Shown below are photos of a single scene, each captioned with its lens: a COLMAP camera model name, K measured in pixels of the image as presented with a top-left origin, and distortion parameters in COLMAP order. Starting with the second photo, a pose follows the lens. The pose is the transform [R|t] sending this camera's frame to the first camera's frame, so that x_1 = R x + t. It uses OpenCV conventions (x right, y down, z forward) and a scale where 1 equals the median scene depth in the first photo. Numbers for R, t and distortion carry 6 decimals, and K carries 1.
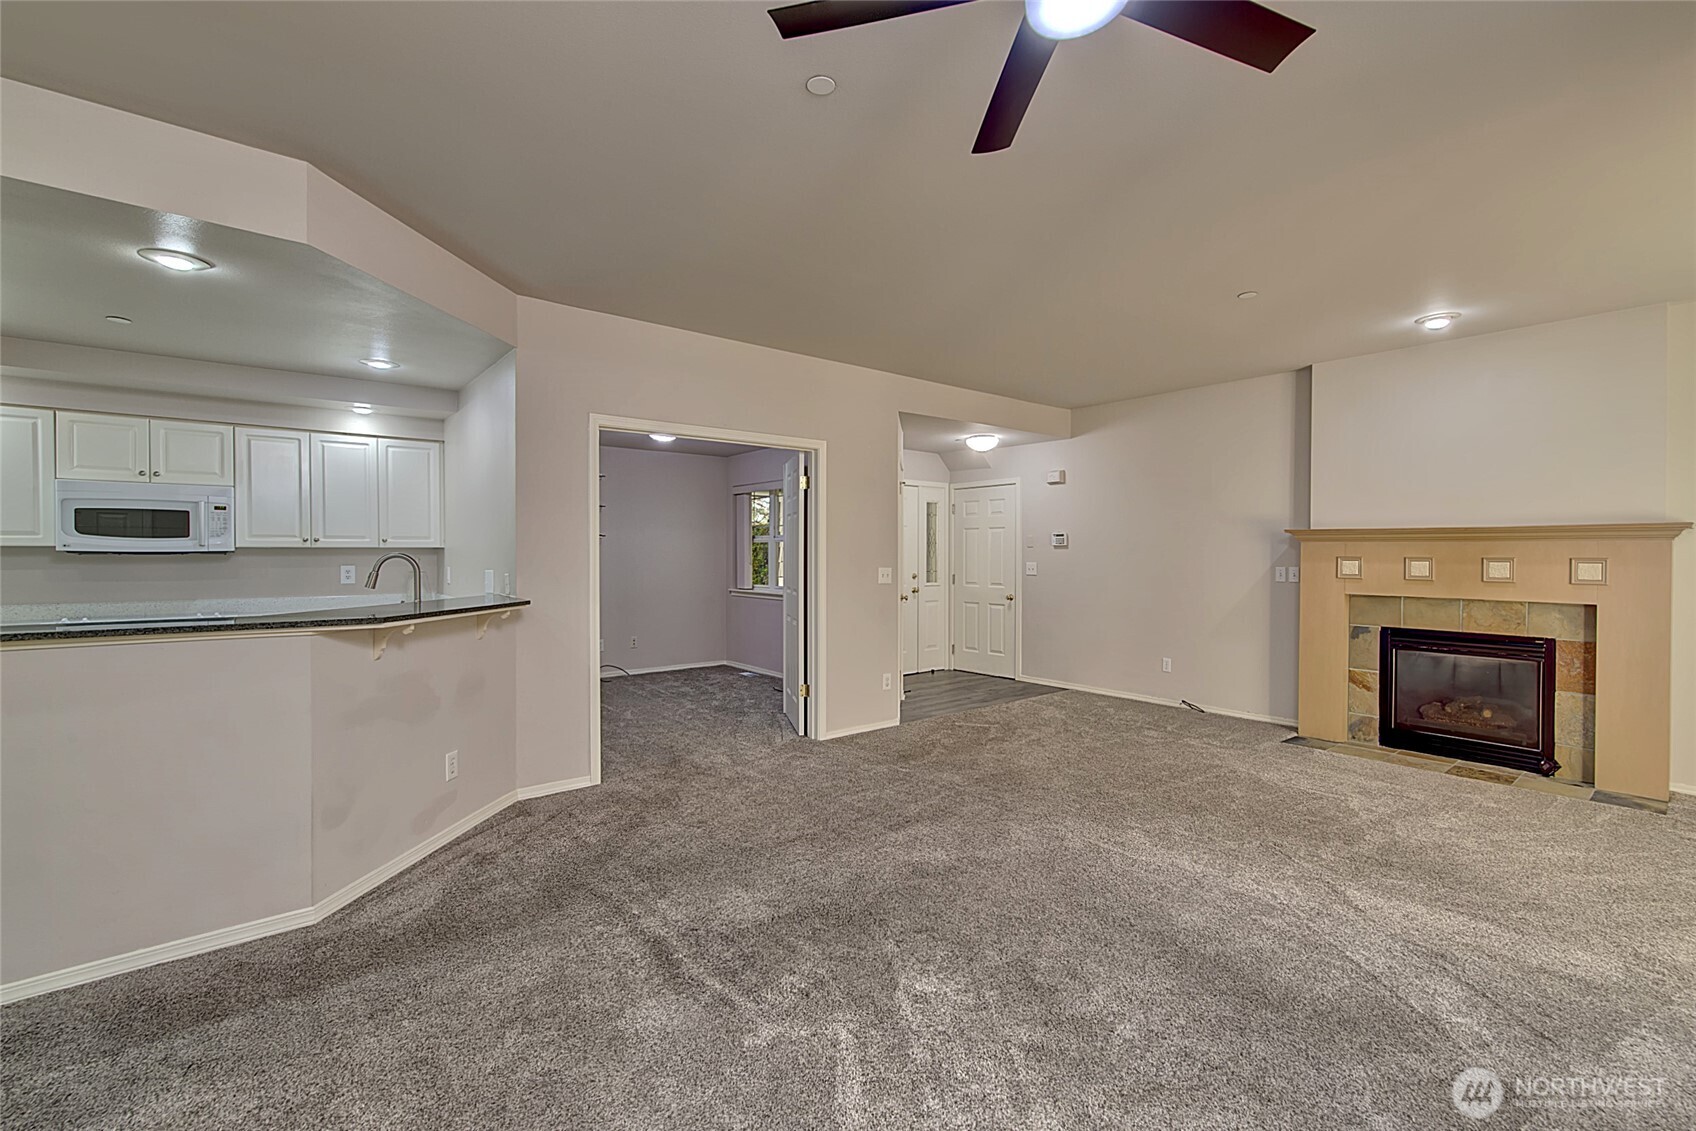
lens RADIAL K [[729.2, 0, 846.6], [0, 729.2, 552.0], [0, 0, 1]] dist [-0.000396, -0.000396]
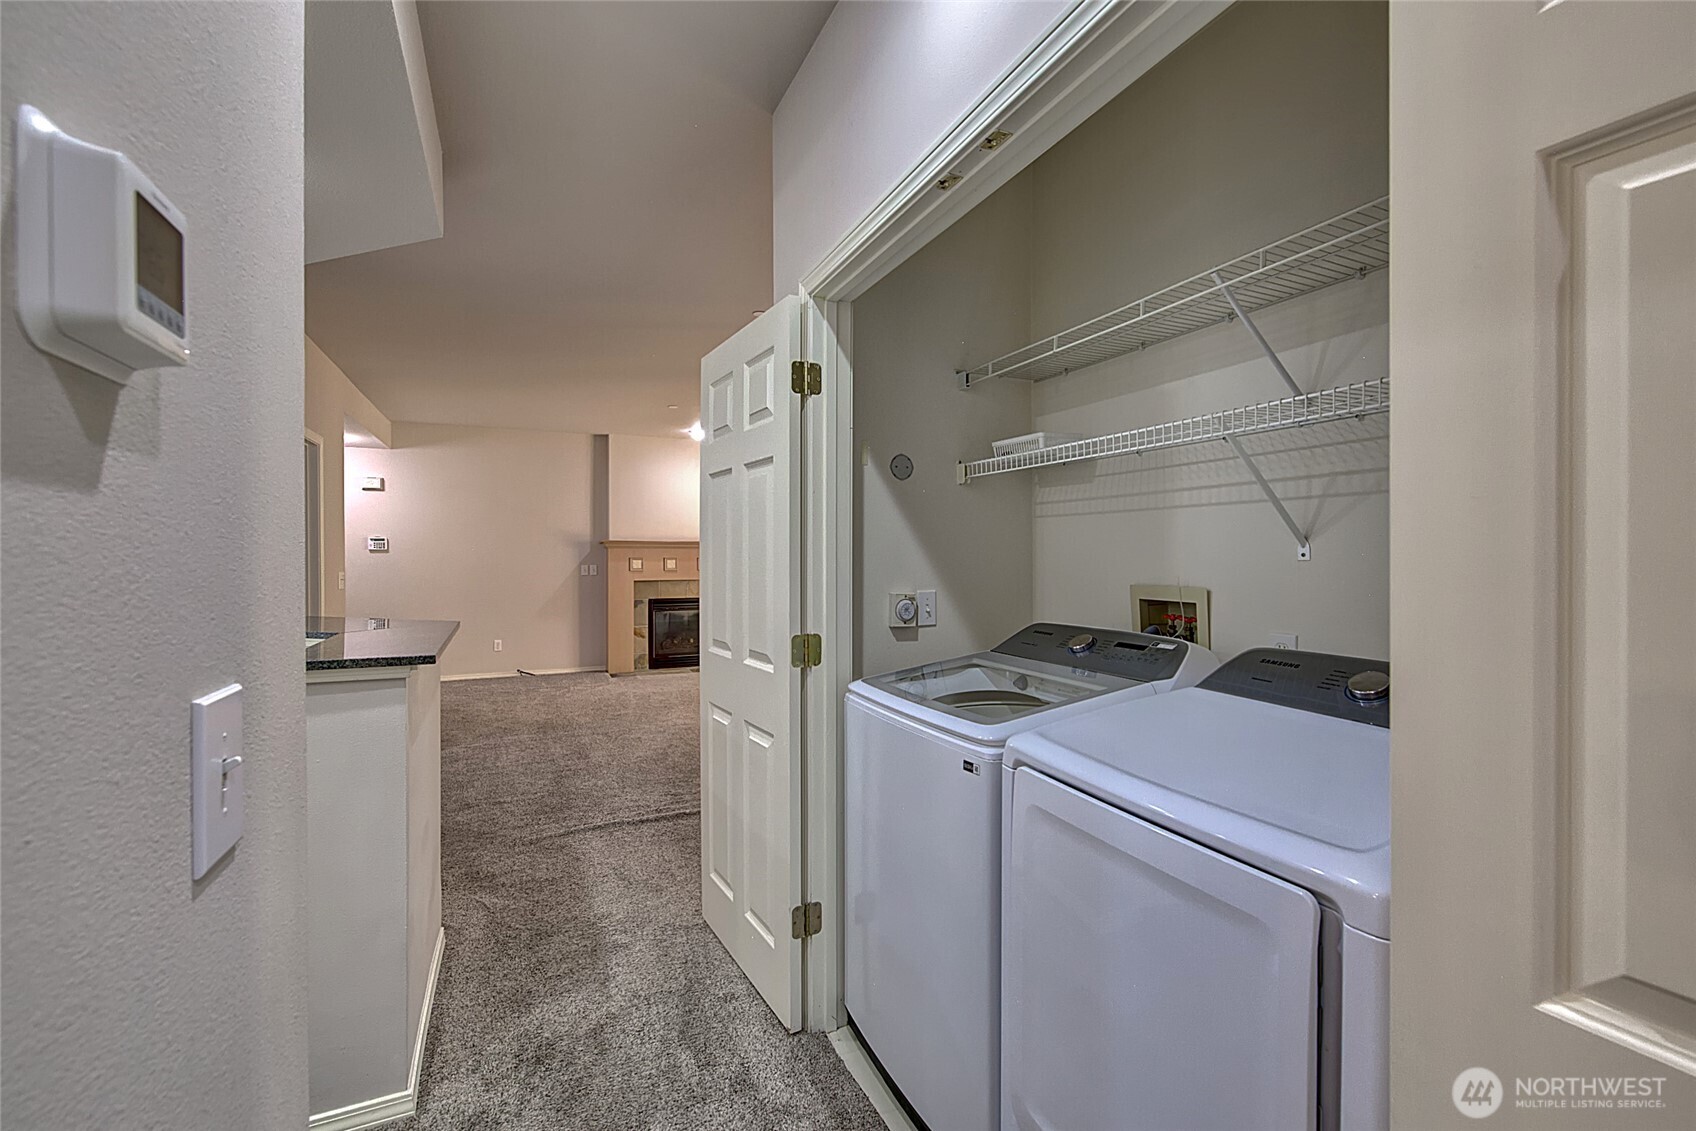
lens RADIAL K [[730.2, 0, 853.2], [0, 730.2, 560.8], [0, 0, 1]] dist [0.001933, 0.000448]
pose [[0.240950, -0.010110, 0.970485, -0.875673], [0.003556, 0.999948, 0.009534, -0.000704], [-0.970531, 0.001154, 0.240974, 0.140516]]
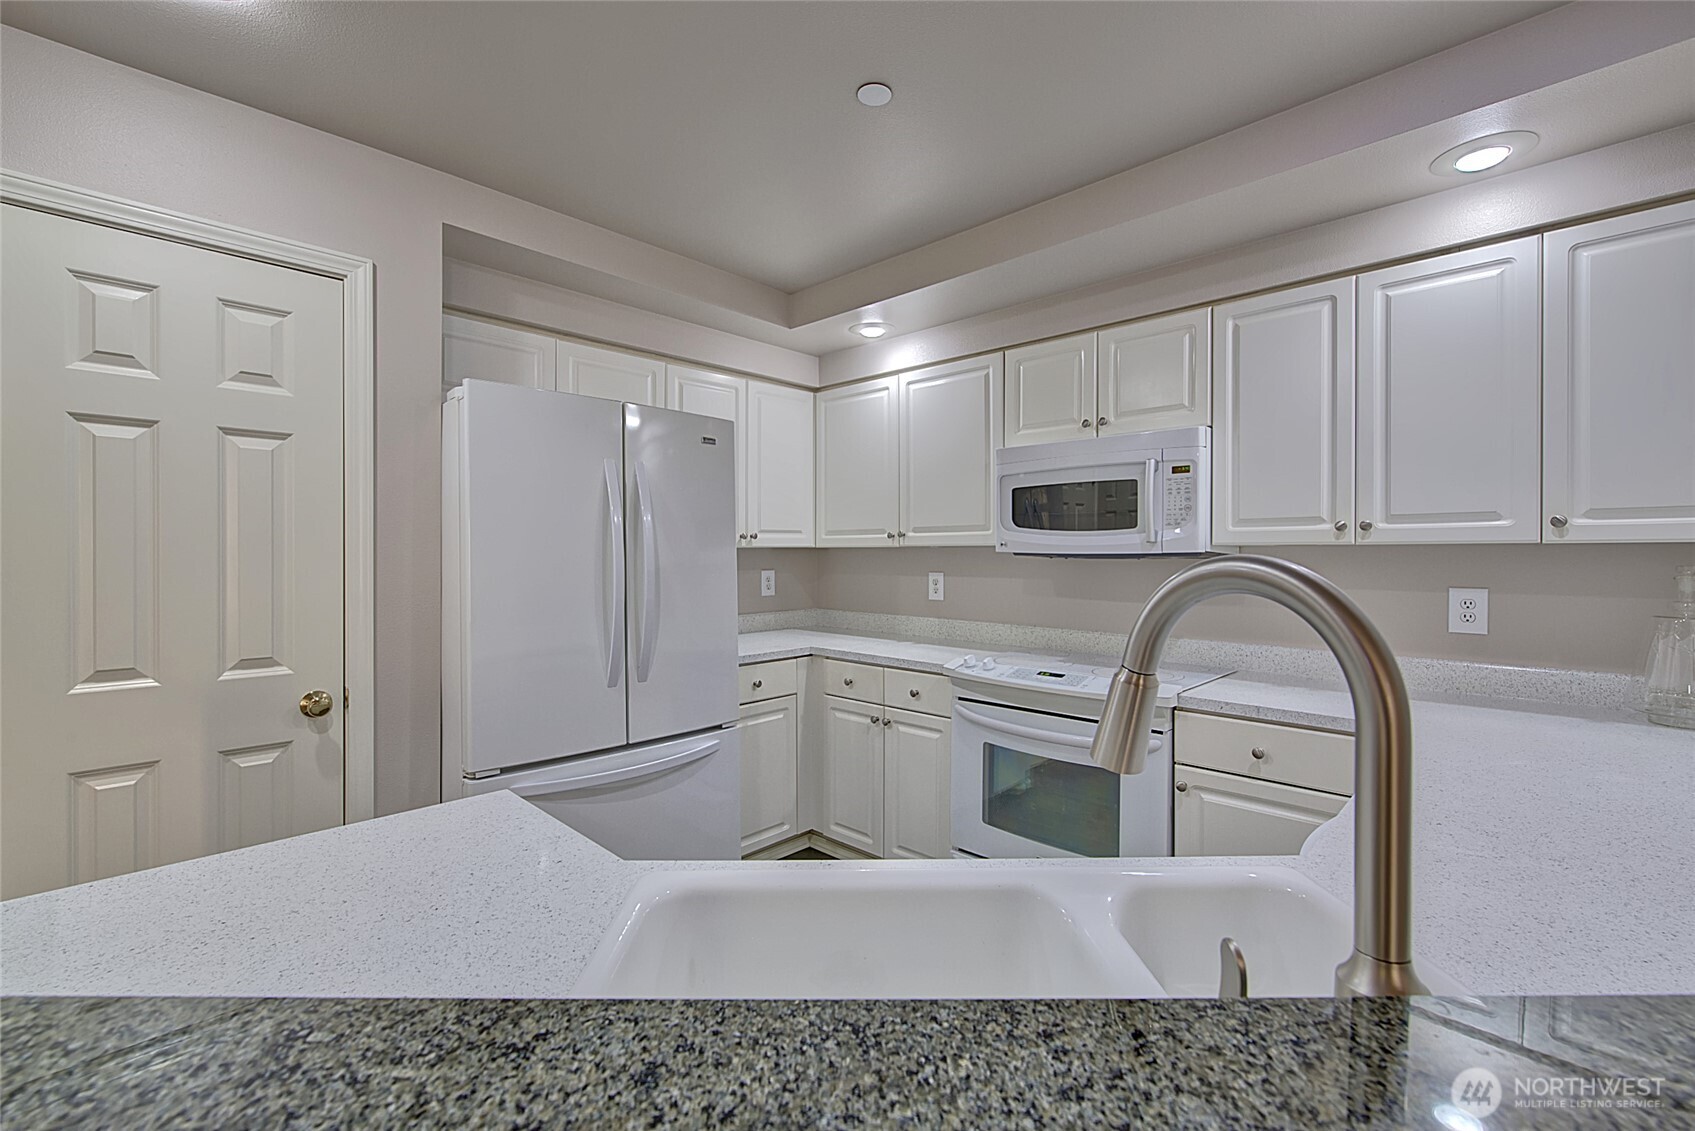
lens RADIAL K [[704.4, 0, 884.2], [0, 704.4, 557.1], [0, 0, 1]] dist [0.000999, 0.000082]
pose [[0.156128, 0.007786, -0.987706, -0.394085], [-0.002707, 0.999969, 0.007455, -0.001441], [0.987733, 0.001510, 0.156144, 0.703953]]
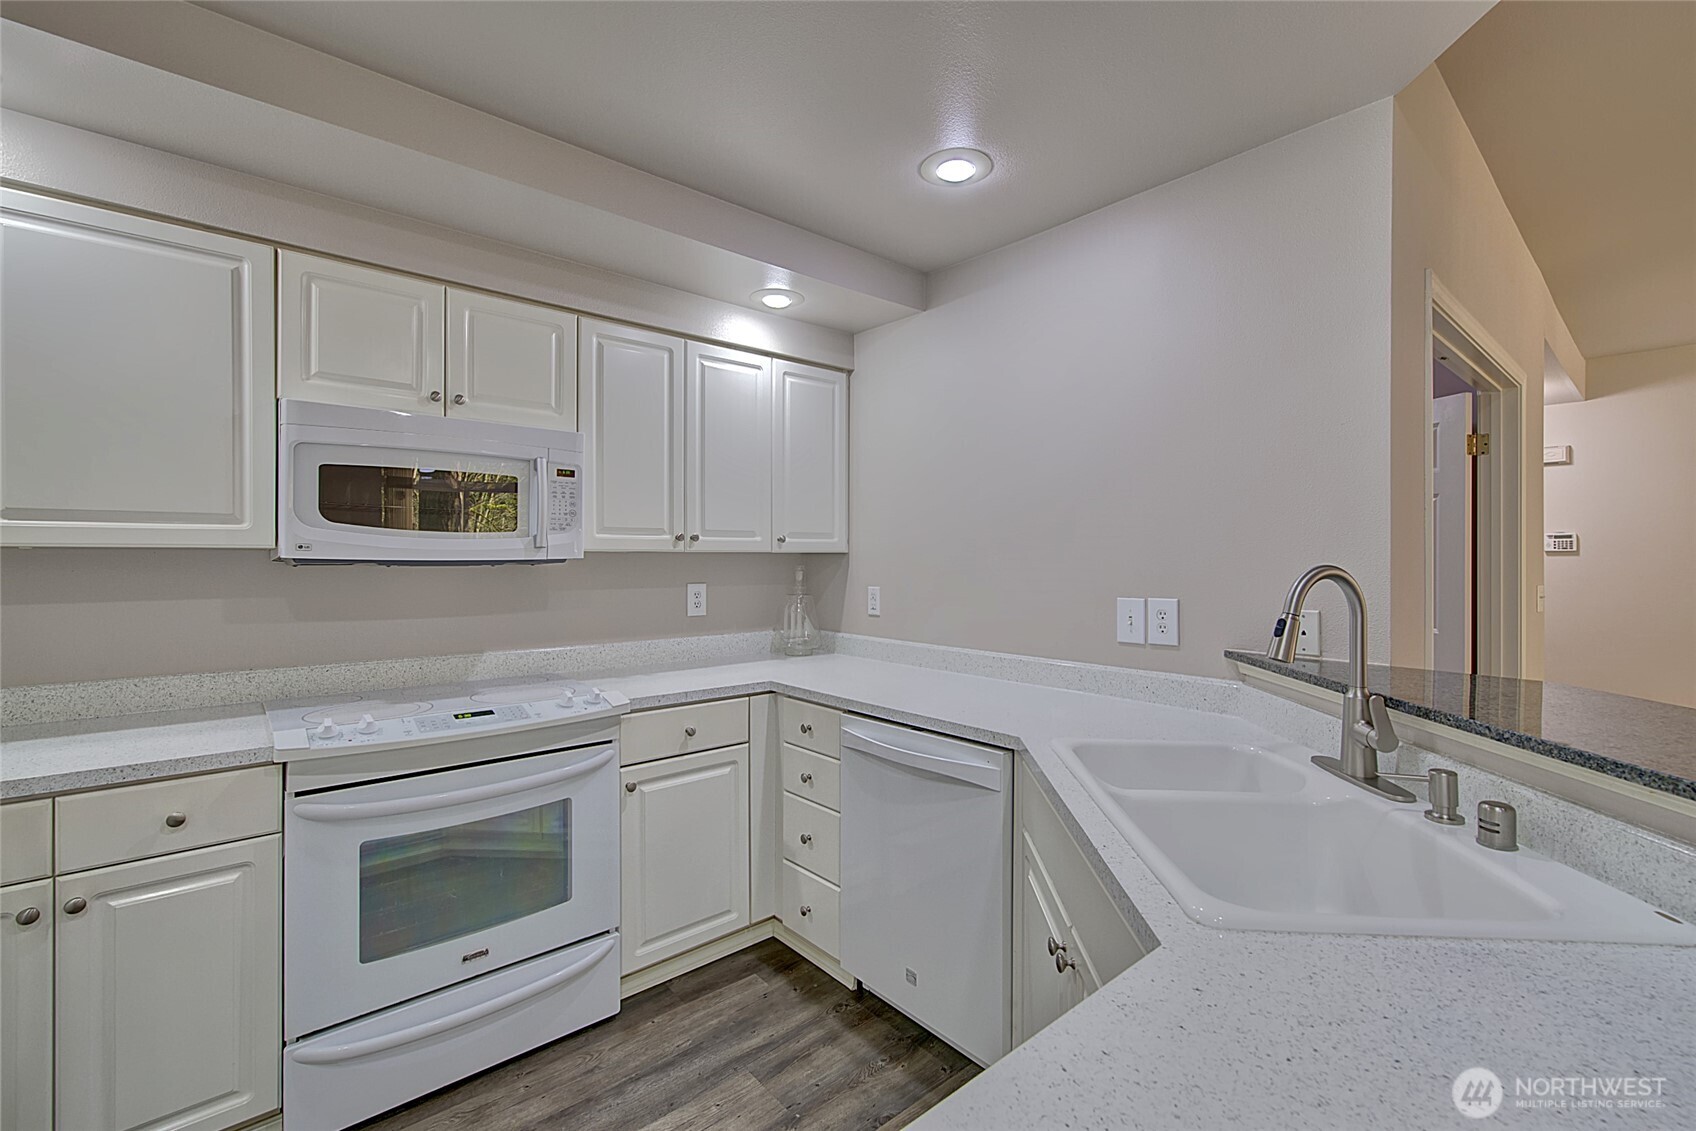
lens RADIAL K [[743.4, 0, 850.2], [0, 743.4, 551.8], [0, 0, 1]] dist [0.000286, 0.000184]
pose [[0.999205, 0.001028, 0.039864, -0.675023], [-0.000665, 0.999958, -0.009121, -0.001701], [-0.039872, 0.009088, 0.999163, 0.474911]]
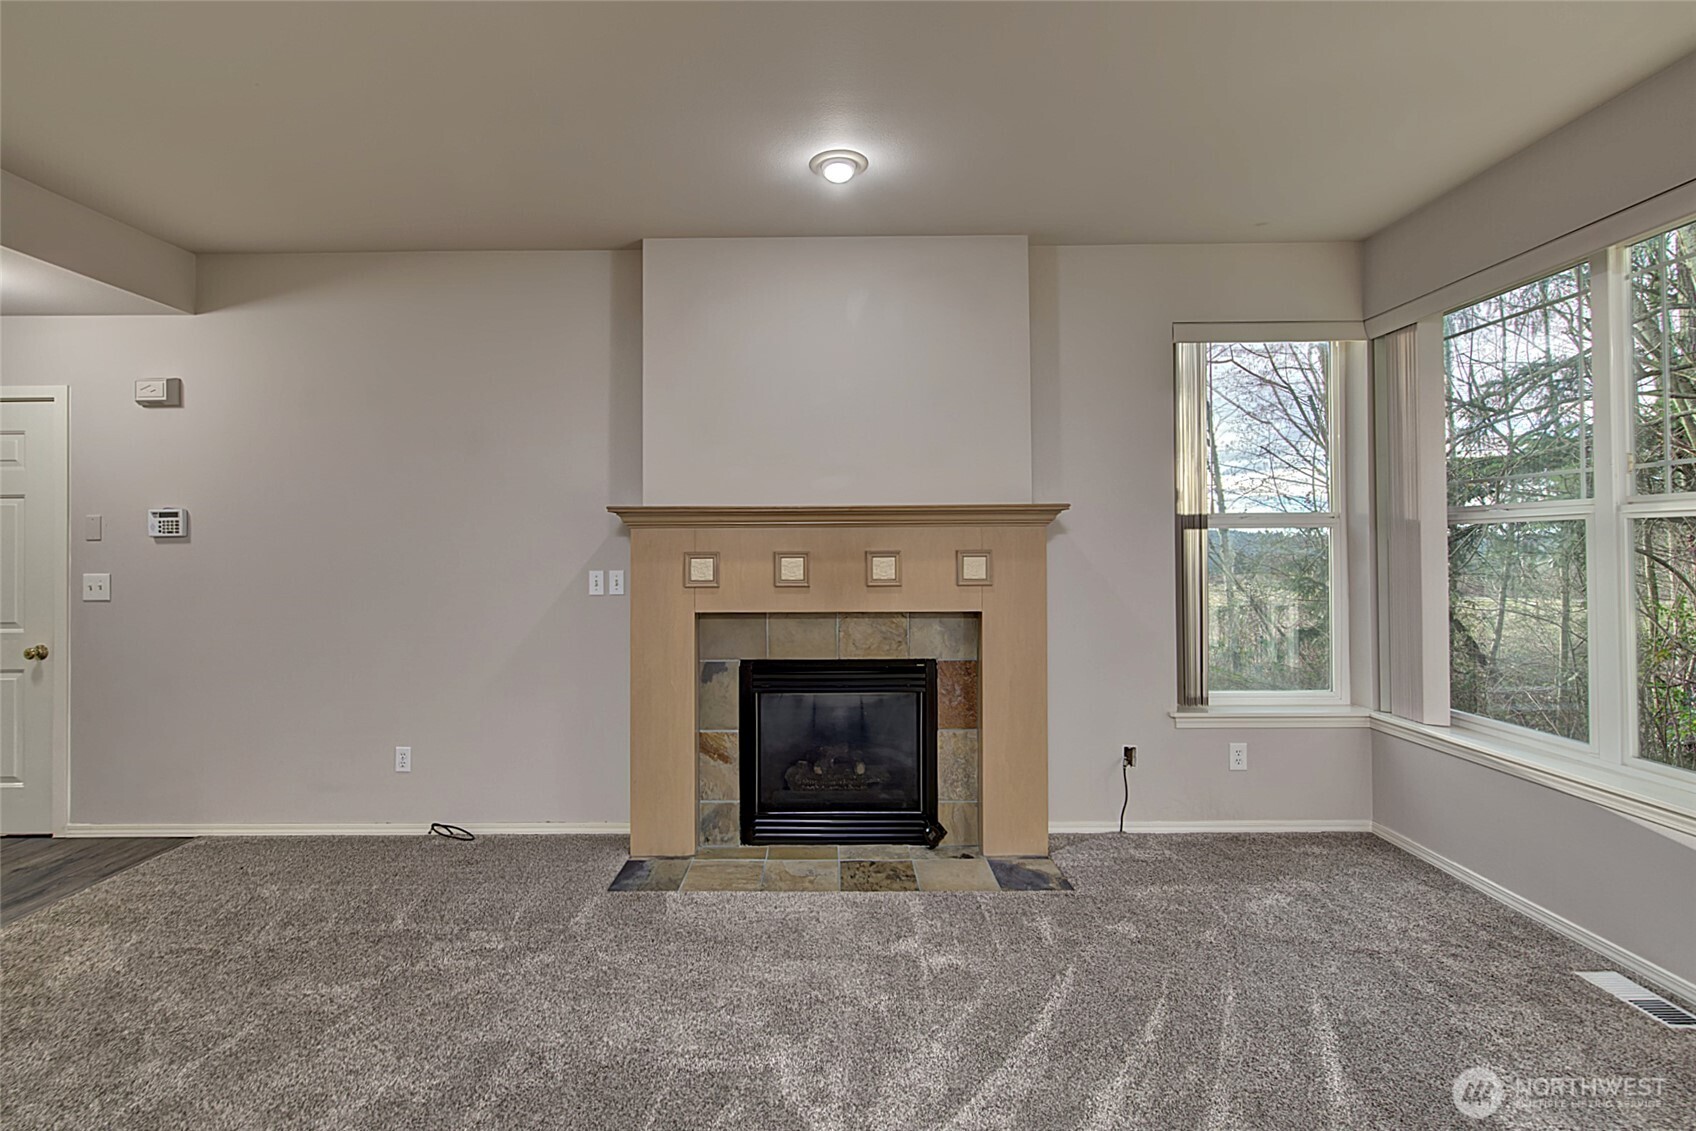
lens RADIAL K [[764.6, 0, 821.7], [0, 764.6, 547.5], [0, 0, 1]] dist [0.001076, 0.000333]
pose [[0.637995, -0.006962, 0.770009, 0.282804], [0.009579, 0.999954, 0.001105, 0.002929], [-0.769981, 0.006671, 0.638032, 0.560361]]
